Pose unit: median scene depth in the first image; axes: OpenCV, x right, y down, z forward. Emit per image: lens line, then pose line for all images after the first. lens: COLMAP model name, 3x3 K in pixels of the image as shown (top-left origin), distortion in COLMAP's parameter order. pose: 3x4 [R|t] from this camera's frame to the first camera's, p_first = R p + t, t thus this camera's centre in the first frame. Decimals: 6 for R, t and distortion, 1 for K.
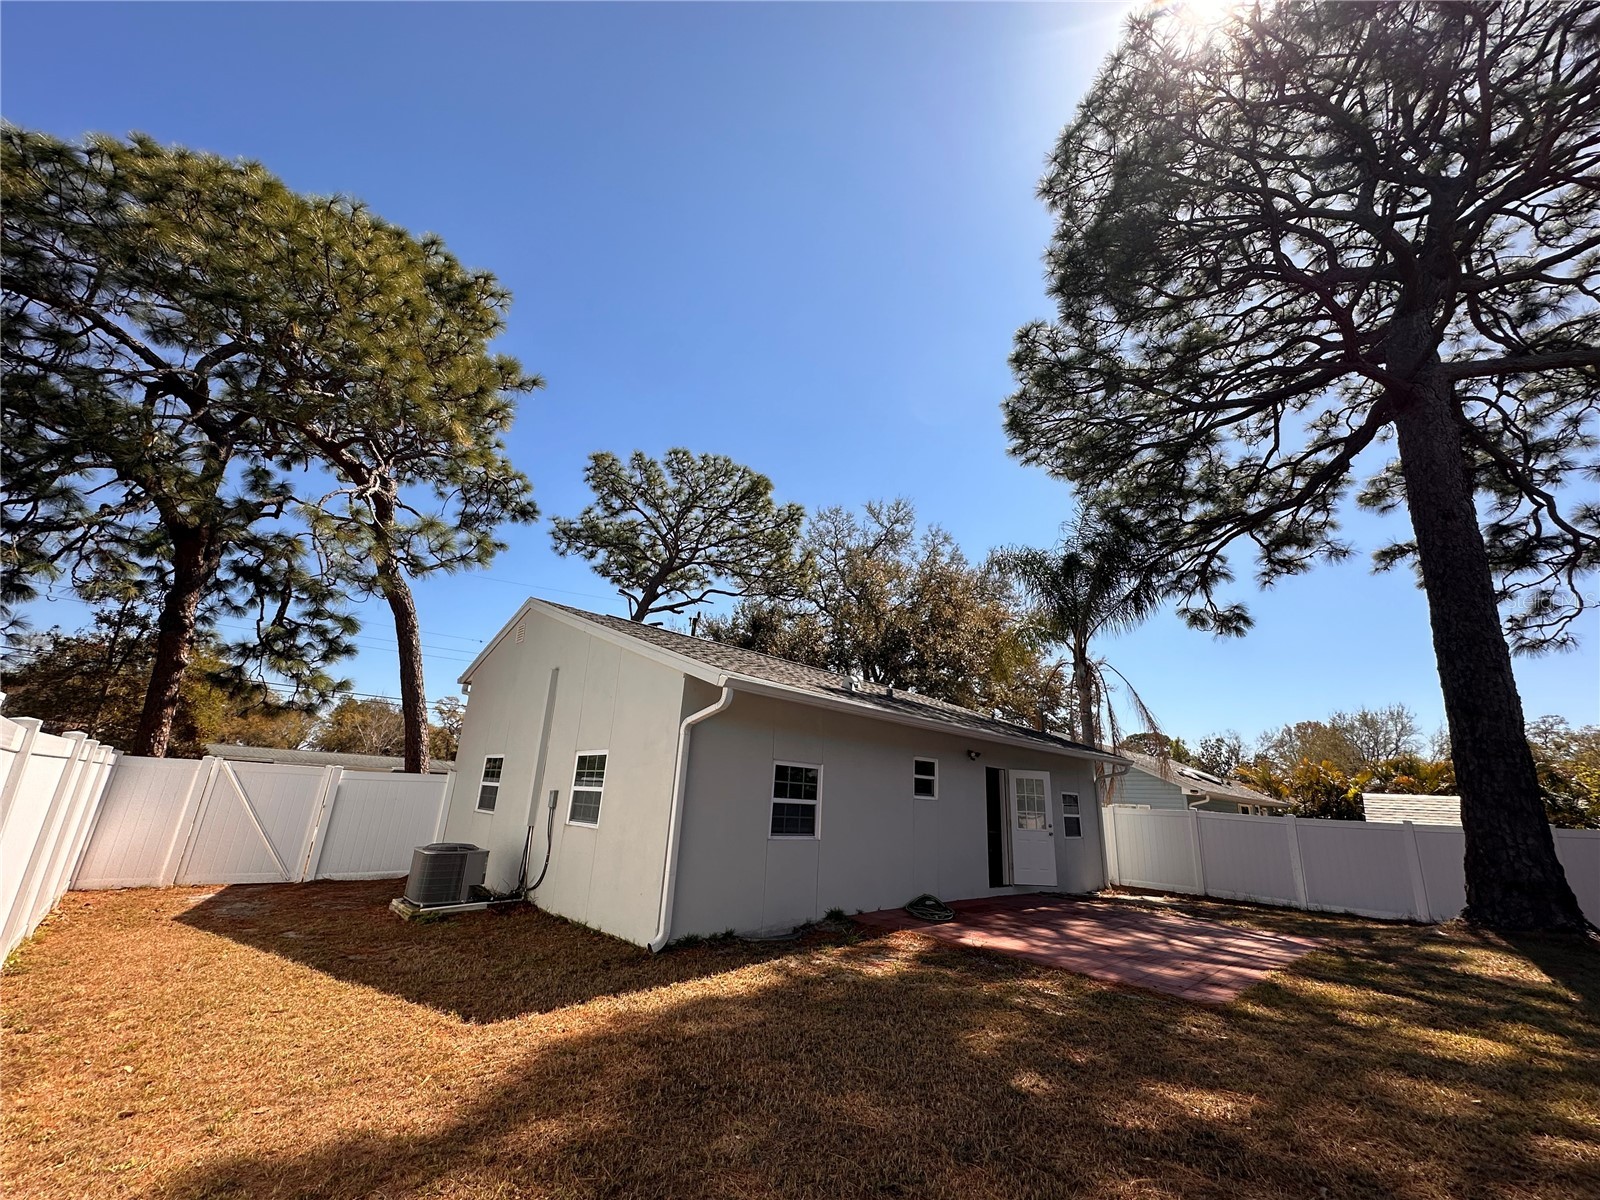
lens RADIAL K [[634.2, 0, 793.8], [0, 634.2, 599.3], [0, 0, 1]] dist [-0.010567, -0.000016]
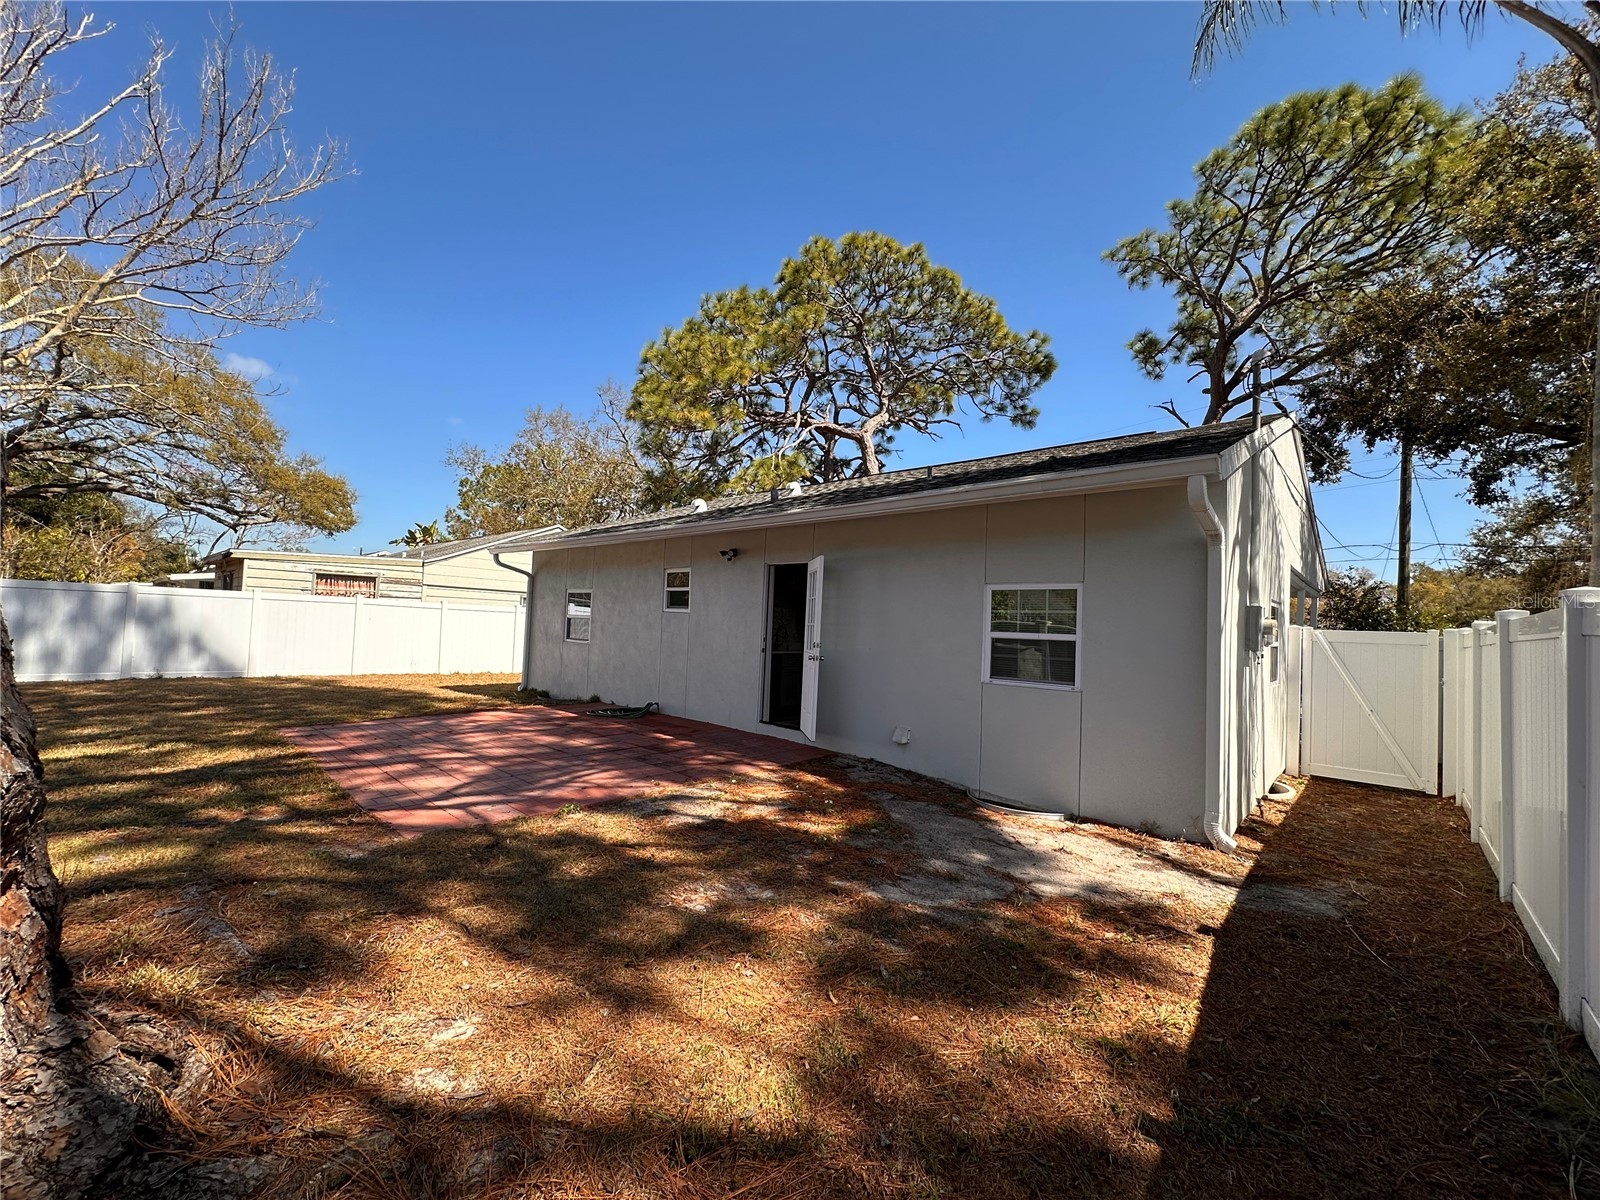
lens RADIAL K [[637.0, 0, 798.0], [0, 637.0, 600.2], [0, 0, 1]] dist [-0.005326, 0.000227]
pose [[0.021074, -0.091438, -0.995588, 0.660332], [0.261704, 0.961592, -0.082776, 0.242772], [0.964918, -0.258805, 0.044194, 0.648713]]
